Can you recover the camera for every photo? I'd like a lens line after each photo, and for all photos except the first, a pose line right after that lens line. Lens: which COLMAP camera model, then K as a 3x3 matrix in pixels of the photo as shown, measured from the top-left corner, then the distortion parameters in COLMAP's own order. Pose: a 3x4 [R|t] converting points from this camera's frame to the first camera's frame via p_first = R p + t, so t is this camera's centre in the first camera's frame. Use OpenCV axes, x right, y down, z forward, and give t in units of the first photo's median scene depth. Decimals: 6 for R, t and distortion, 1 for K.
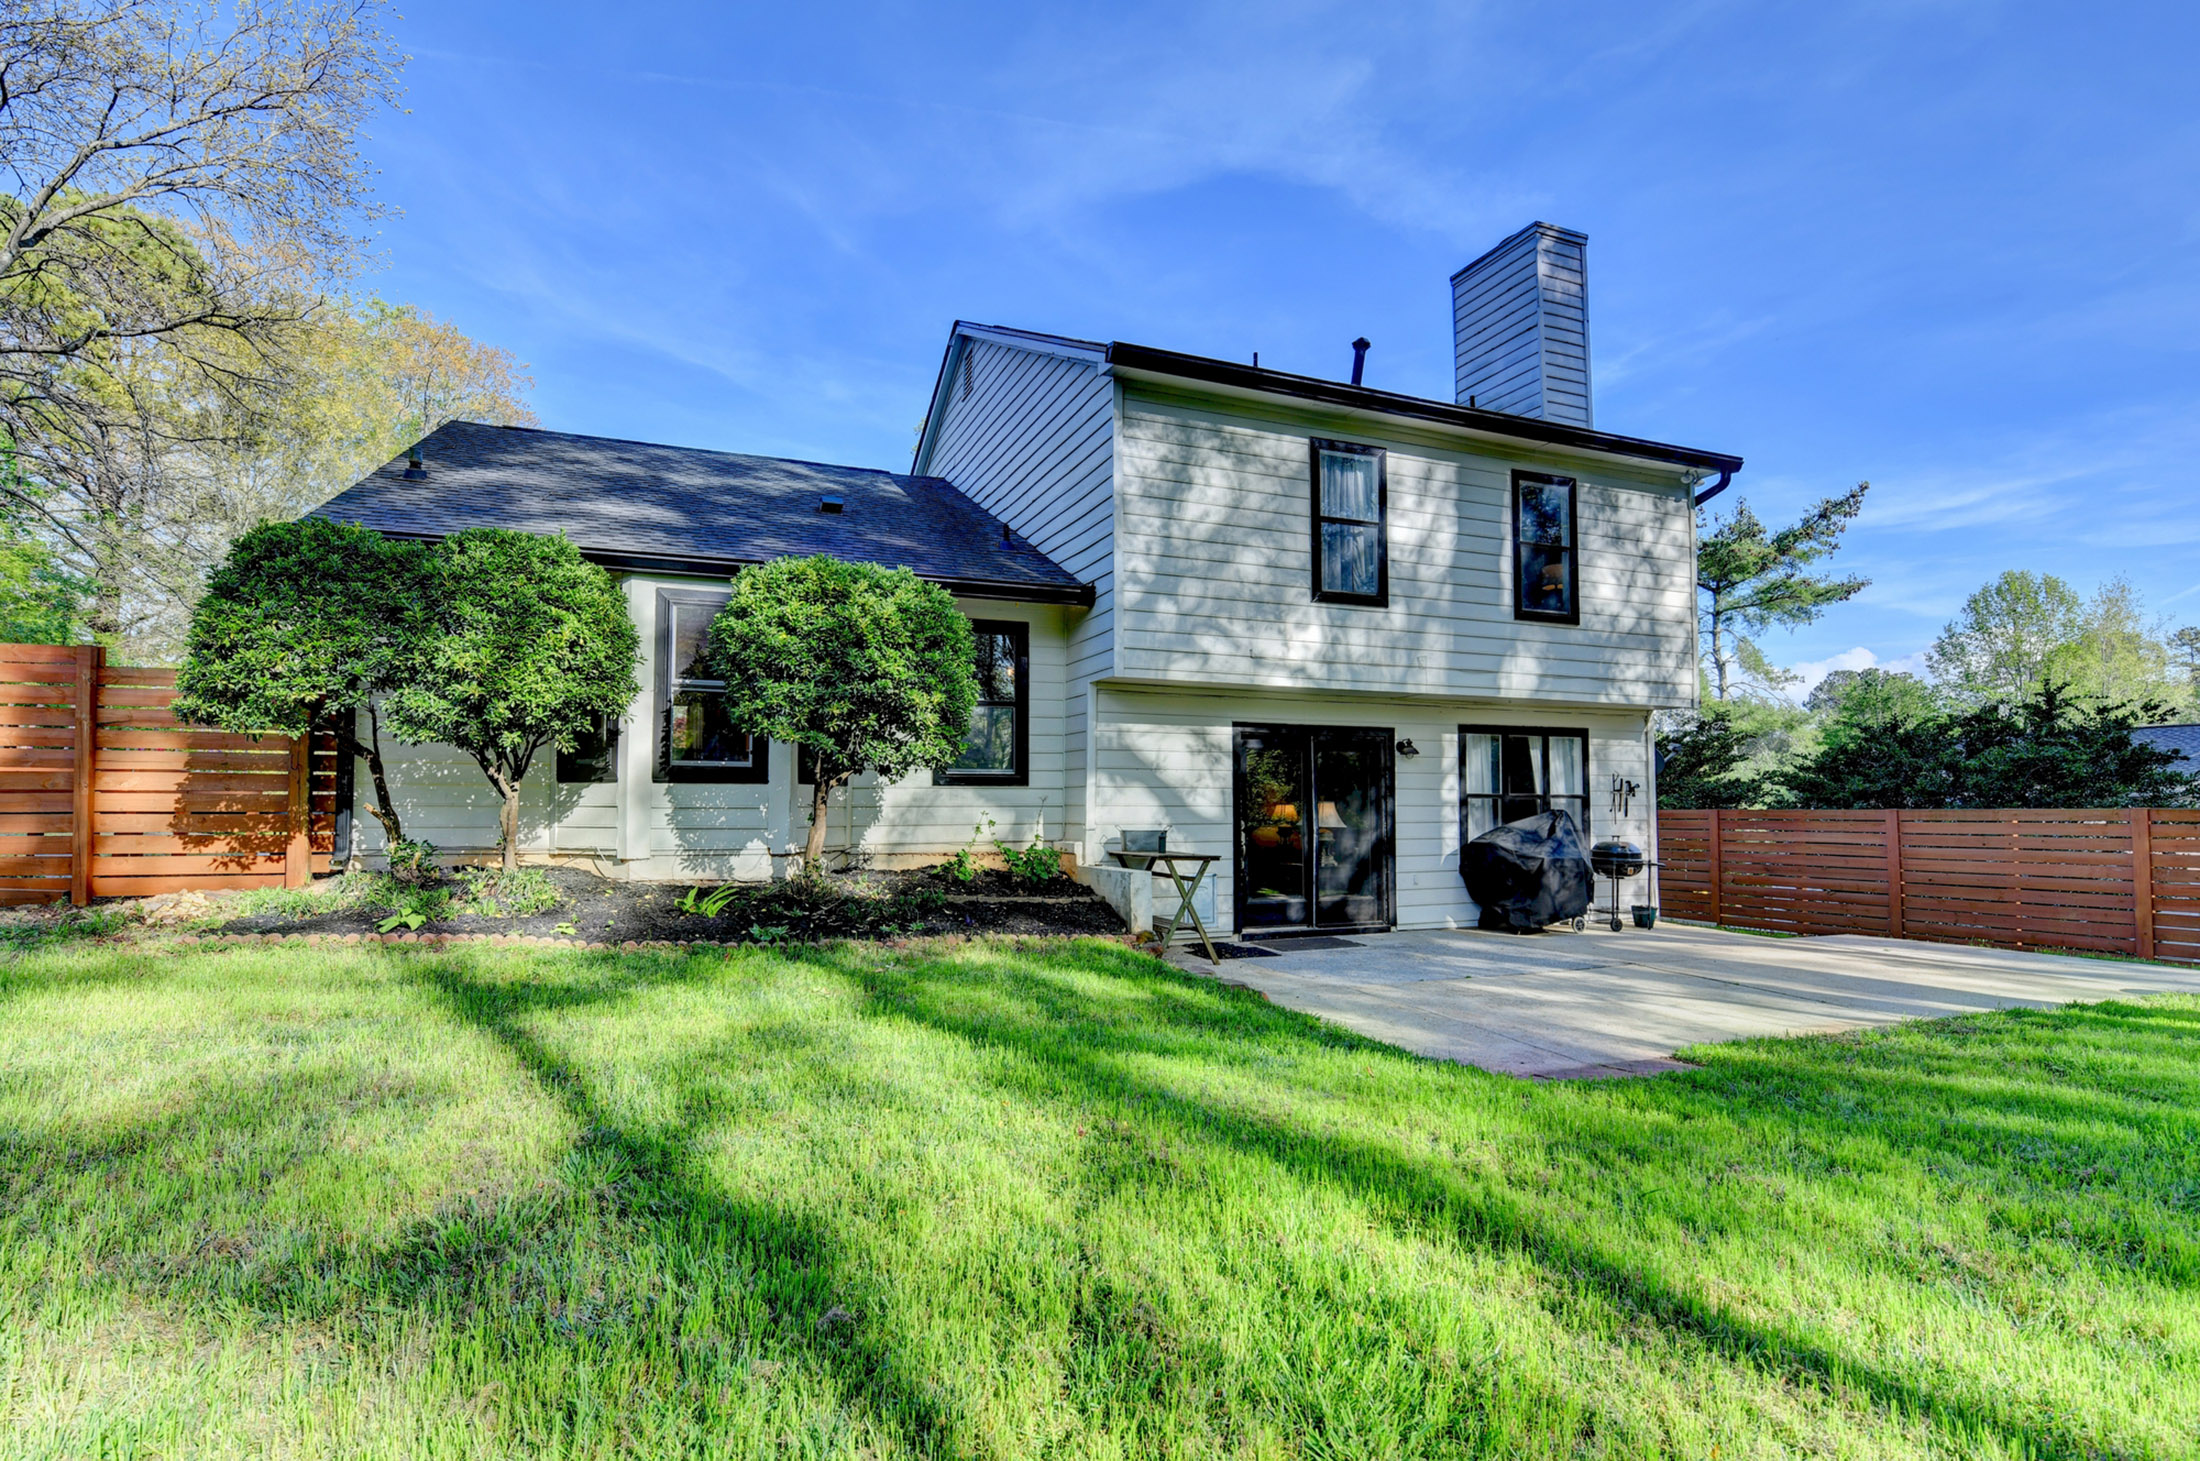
lens RADIAL K [[1050.7, 0, 1110.5], [0, 1050.7, 759.5], [0, 0, 1]] dist [-0.010811, -0.000474]
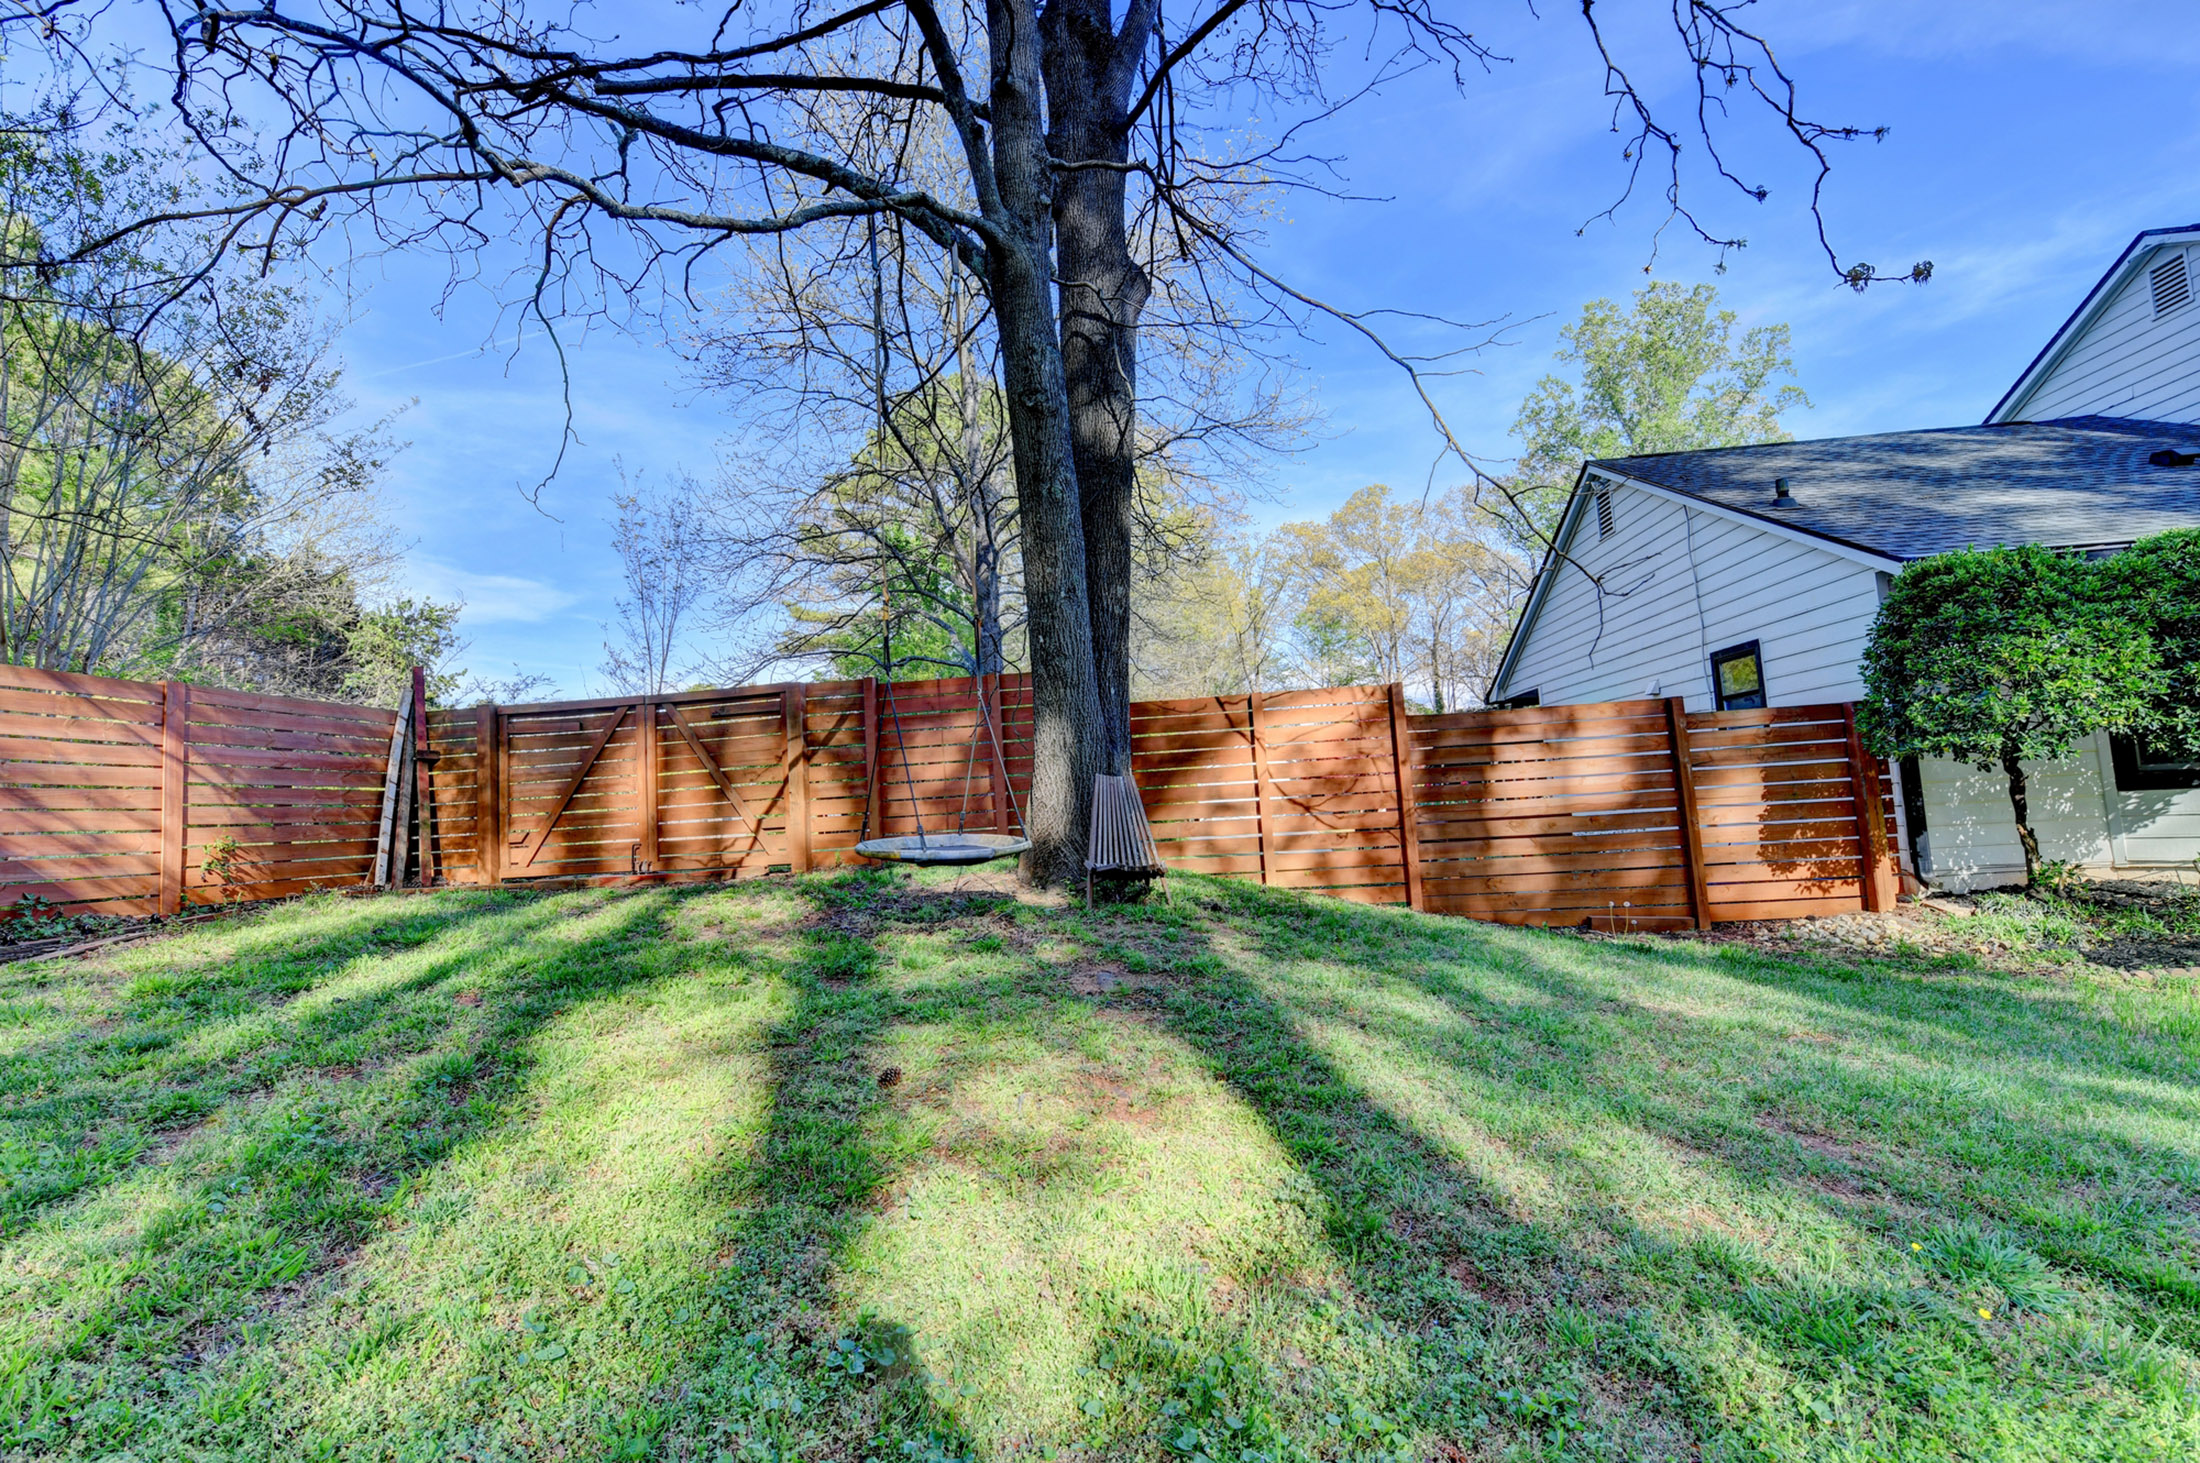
lens RADIAL K [[953.6, 0, 1058.5], [0, 953.6, 728.3], [0, 0, 1]] dist [-0.010959, -0.000102]
pose [[0.877980, -0.093249, -0.469528, -0.814931], [0.082355, 0.995643, -0.043739, -0.063867], [0.471561, -0.000266, 0.881834, -0.162426]]
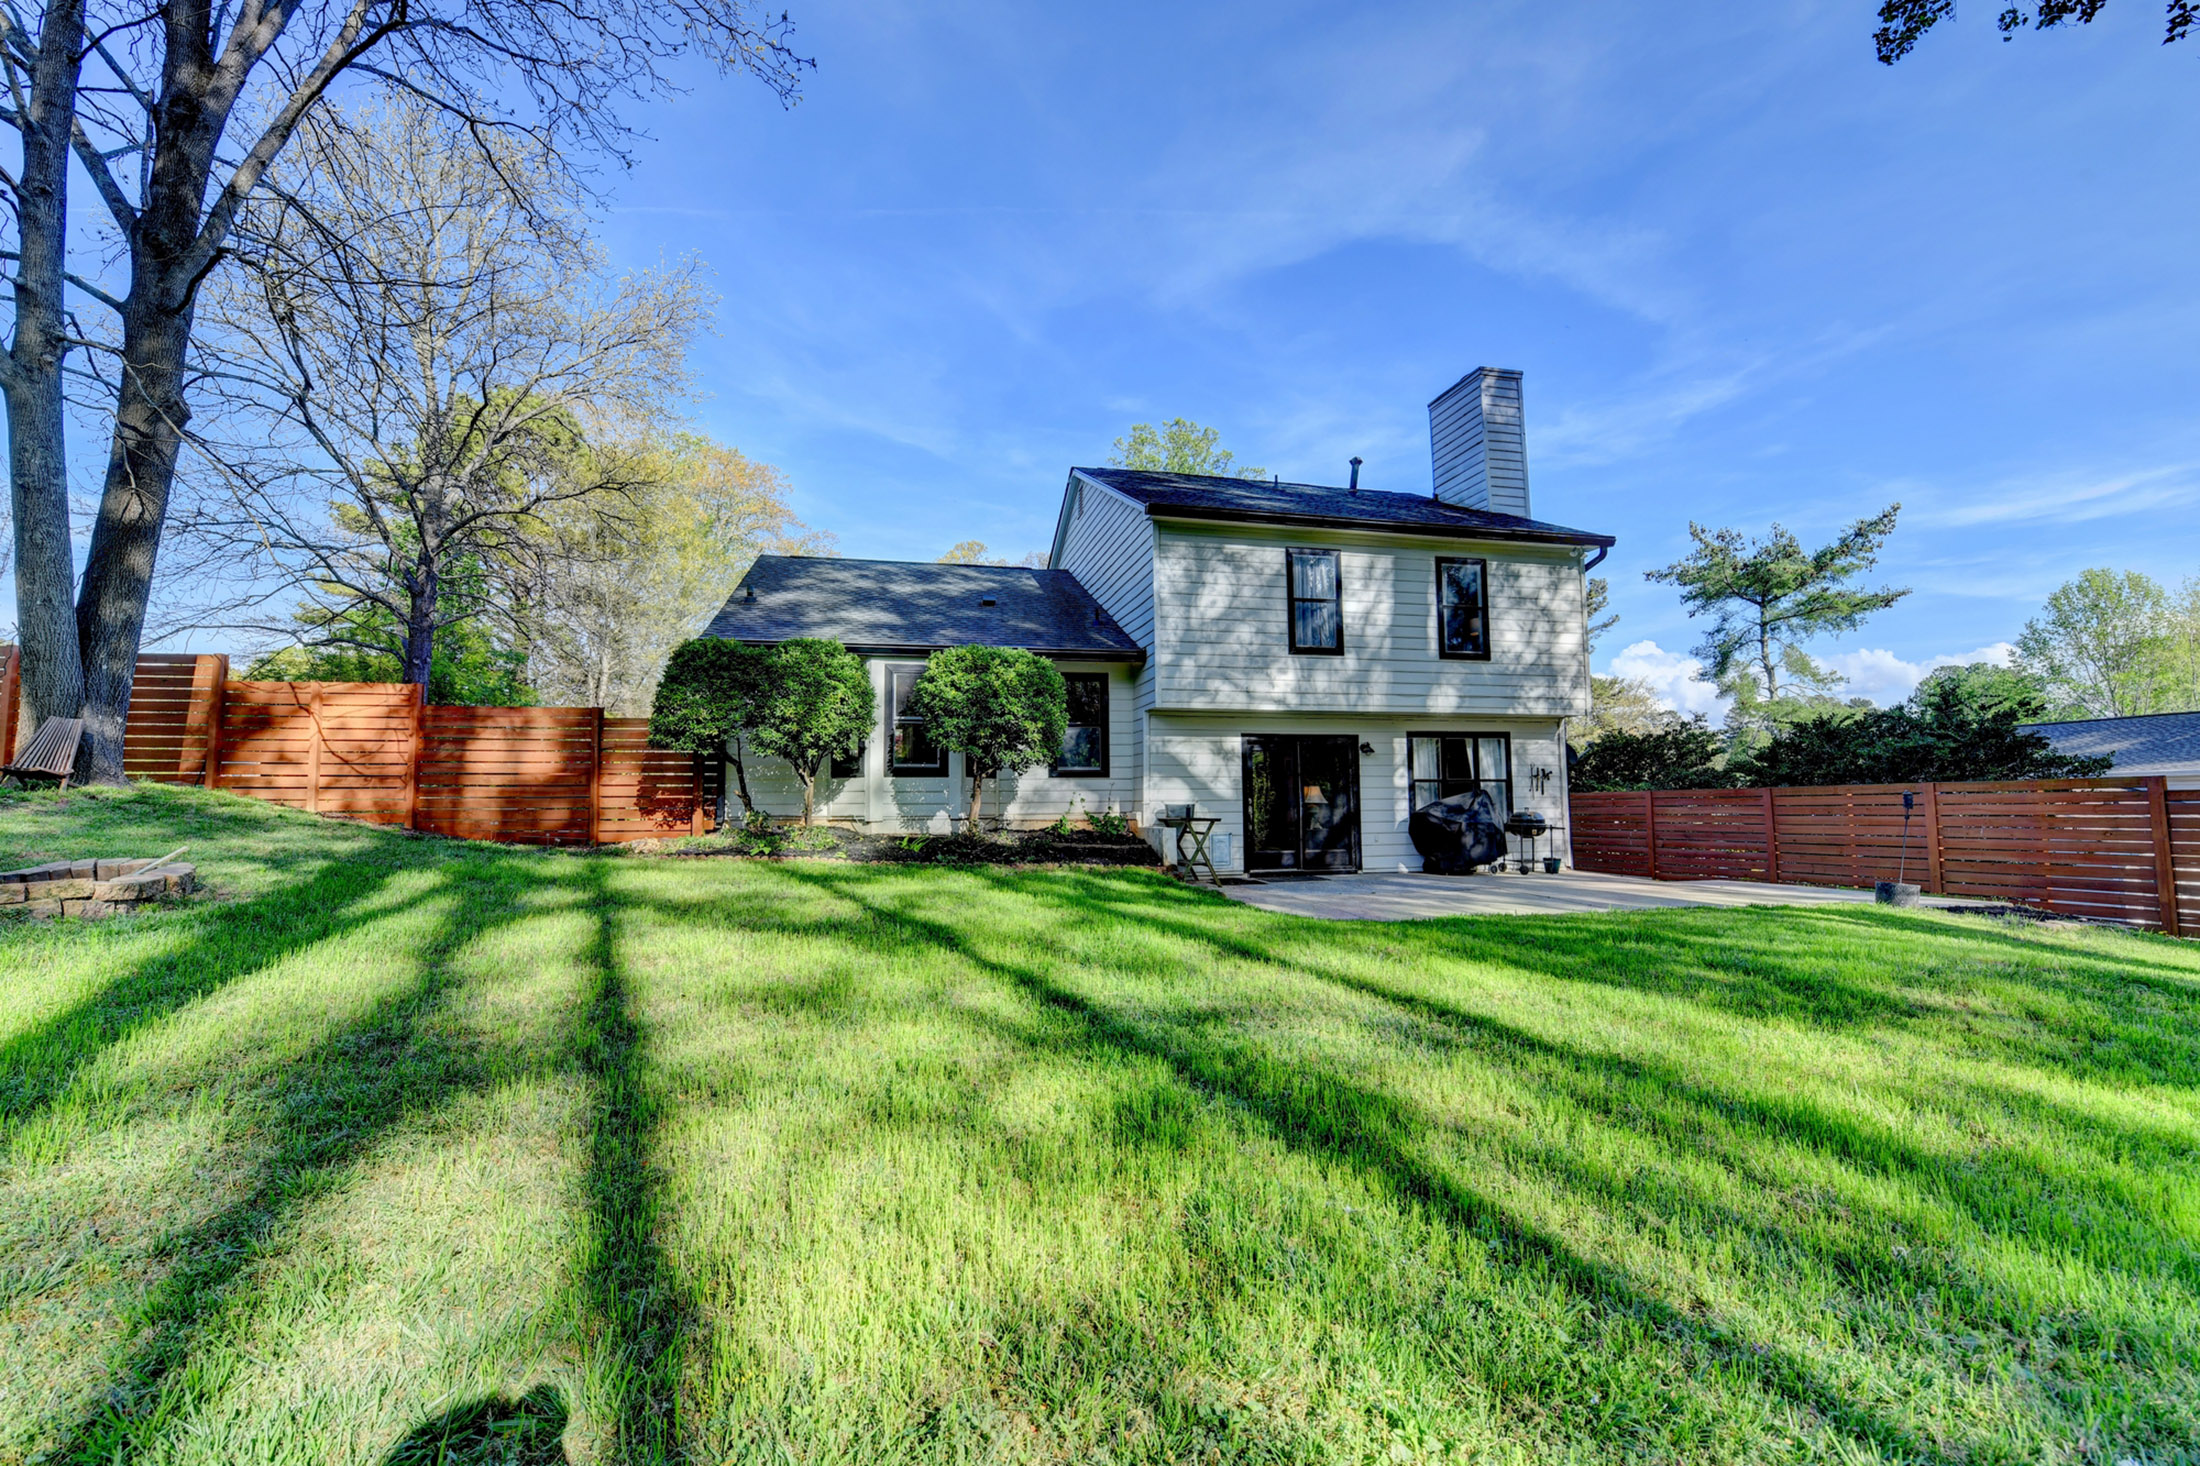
lens RADIAL K [[905.8, 0, 1109.3], [0, 905.8, 734.7], [0, 0, 1]] dist [-0.015733, -0.000148]
pose [[0.987532, -0.021854, -0.155891, 0.135561], [0.016755, 0.999283, -0.033945, 0.007497], [0.156521, 0.030910, 0.987191, -0.342692]]
